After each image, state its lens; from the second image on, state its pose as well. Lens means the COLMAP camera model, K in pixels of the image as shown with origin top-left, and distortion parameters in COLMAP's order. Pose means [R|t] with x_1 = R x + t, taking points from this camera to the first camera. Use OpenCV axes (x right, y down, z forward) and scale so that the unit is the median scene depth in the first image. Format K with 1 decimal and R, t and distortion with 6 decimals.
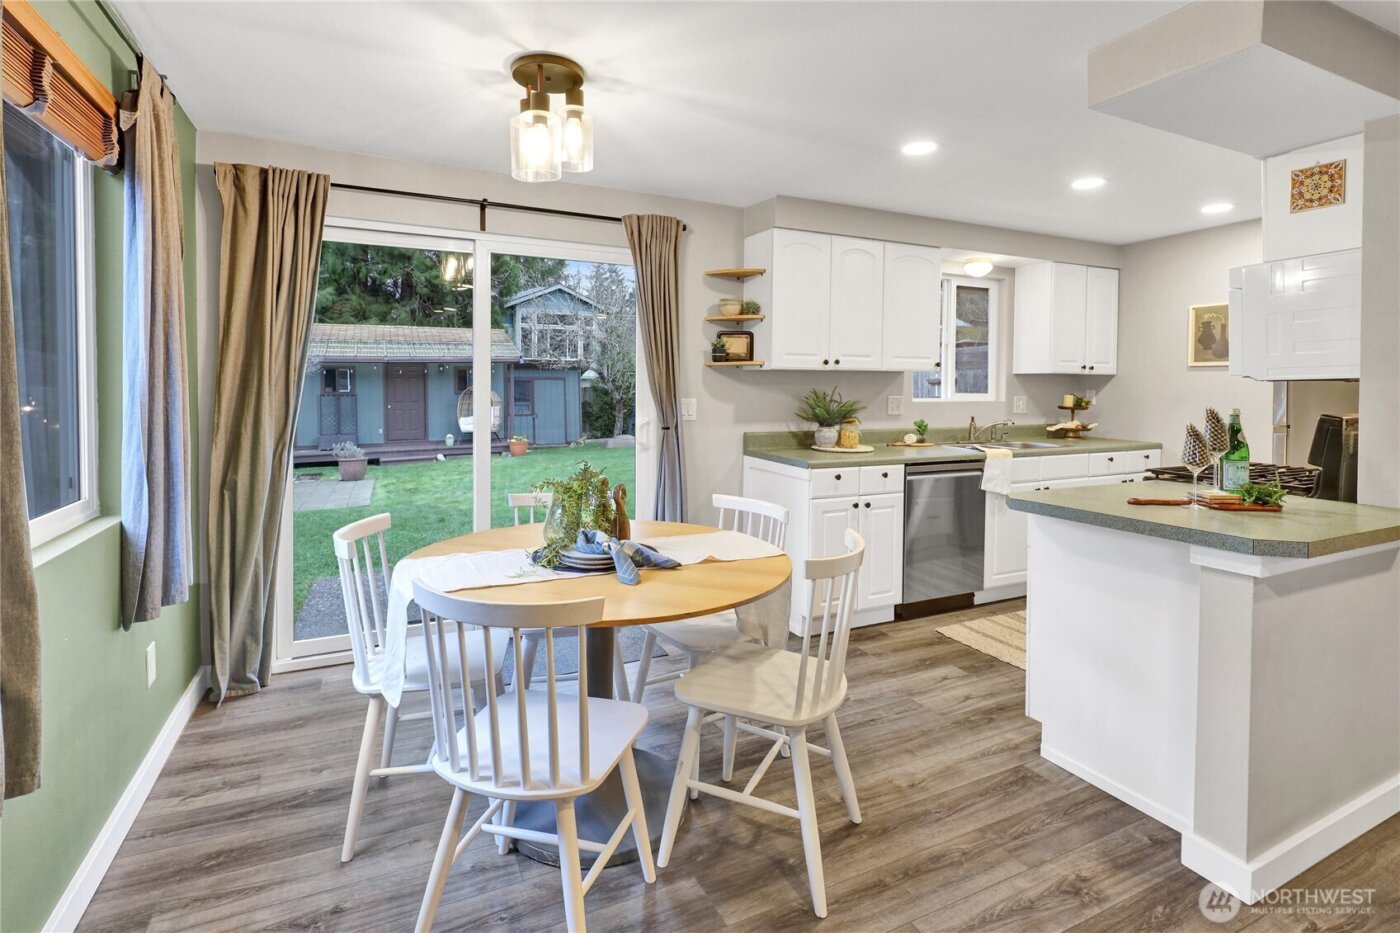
lens RADIAL K [[675.9, 0, 703.9], [0, 675.9, 404.0], [0, 0, 1]] dist [0.003425, -0.000303]
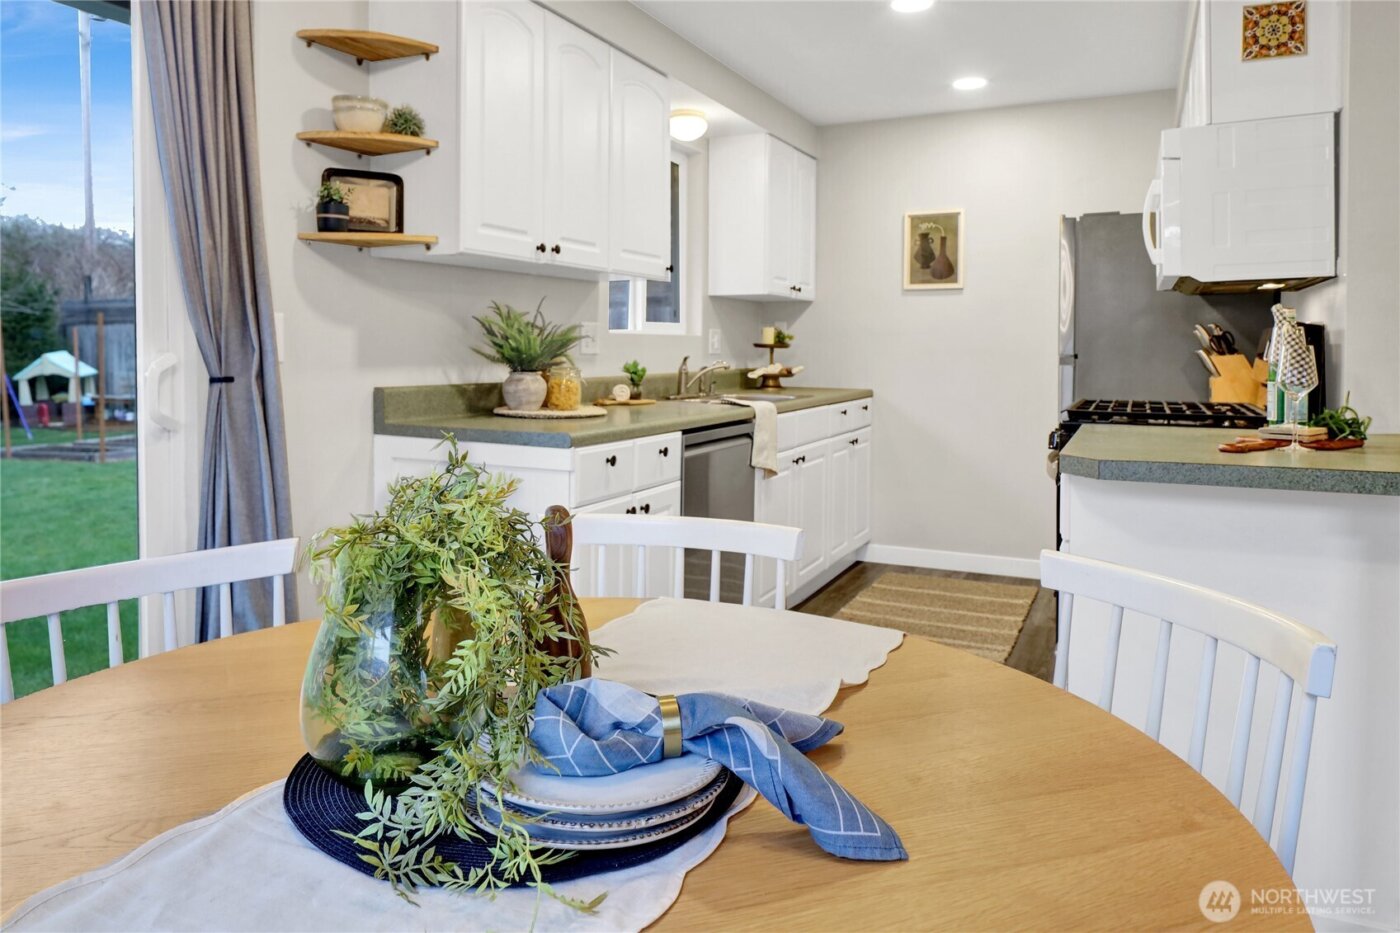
lens RADIAL K [[940.4, 0, 688.6], [0, 940.4, 371.6], [0, 0, 1]] dist [0.004494, -0.009306]
pose [[0.788596, -0.018639, 0.614630, -0.177580], [0.017361, 0.999817, 0.008046, 0.030099], [-0.614667, 0.004325, 0.788775, 0.342537]]
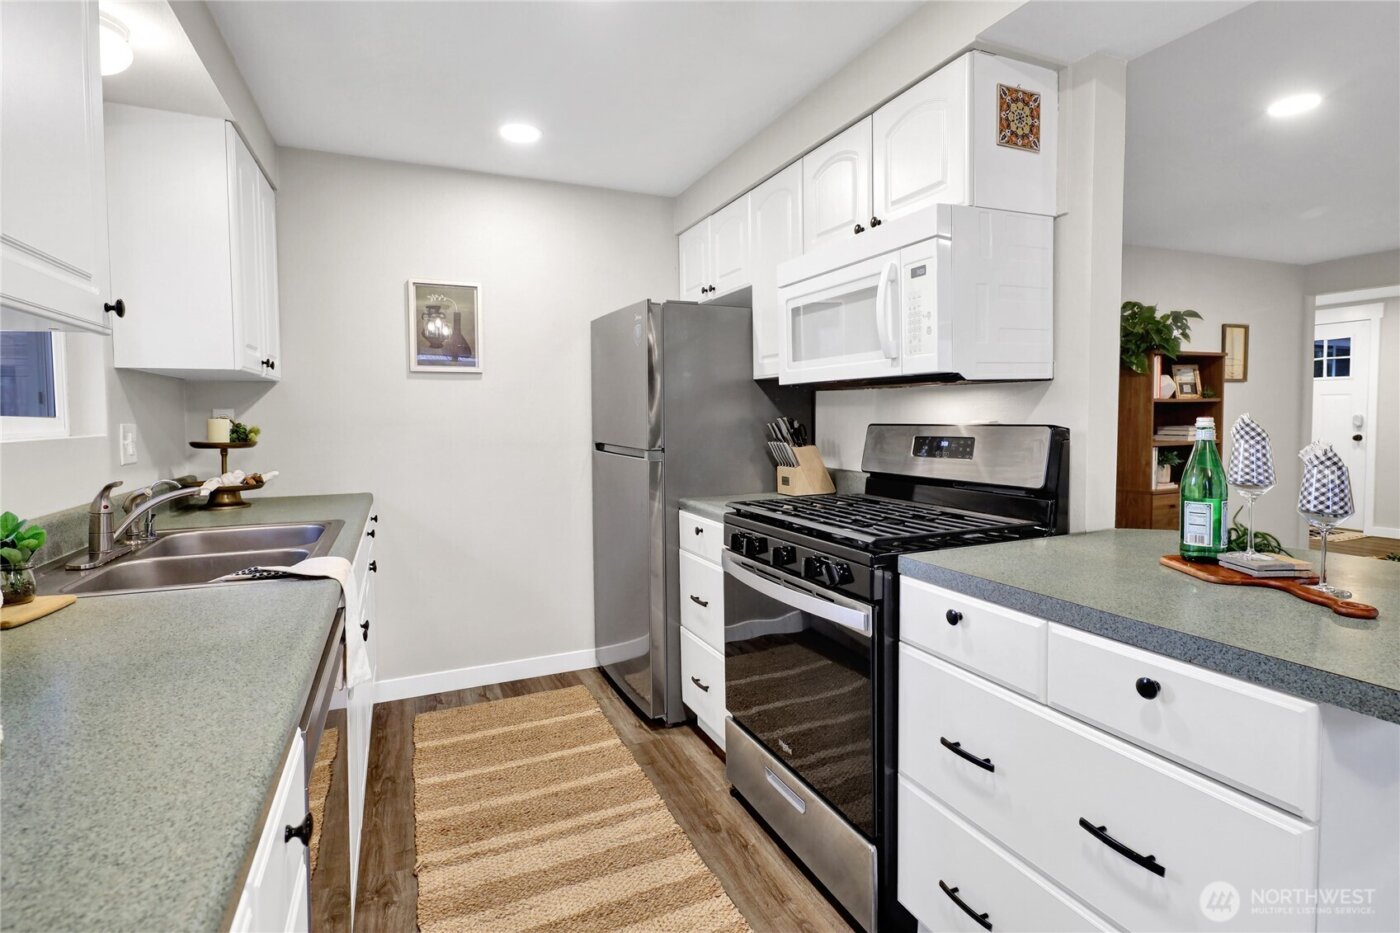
lens RADIAL K [[675.9, 0, 704.0], [0, 675.9, 443.7], [0, 0, 1]] dist [0.003425, -0.000303]
pose [[0.038278, -0.048620, 0.998084, 0.080323], [0.036515, 0.998217, 0.047227, -0.007549], [-0.998600, 0.034637, 0.039985, 0.805751]]
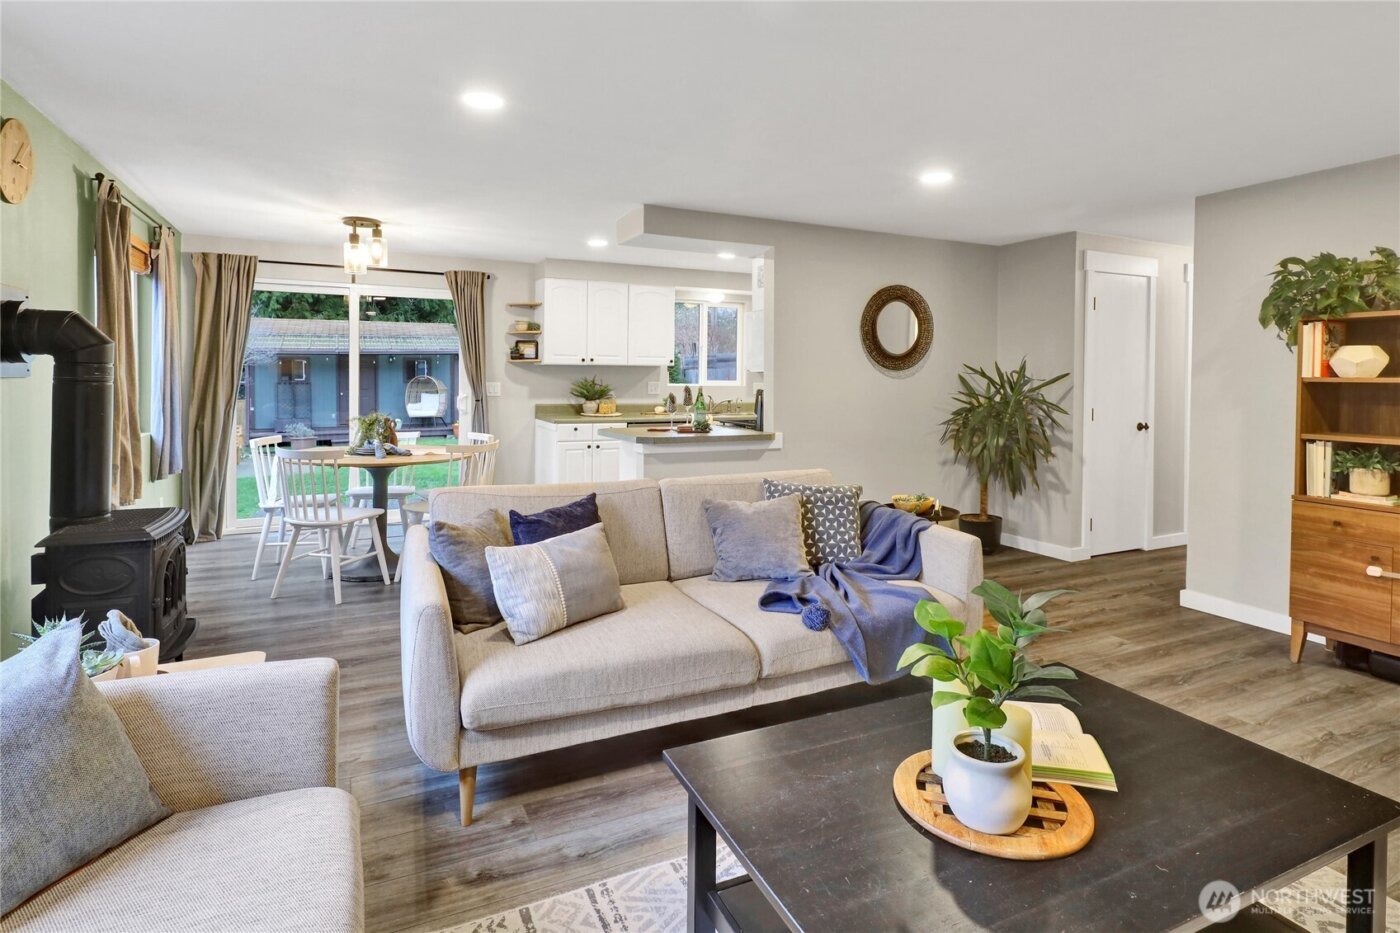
lens RADIAL K [[675.9, 0, 715.8], [0, 675.9, 392.8], [0, 0, 1]] dist [0.003425, -0.000303]
pose [[0.998756, 0.001278, 0.049847, 0.405997], [-0.001123, 0.999994, -0.003139, 0.020237], [-0.049851, 0.003079, 0.998752, -0.605509]]
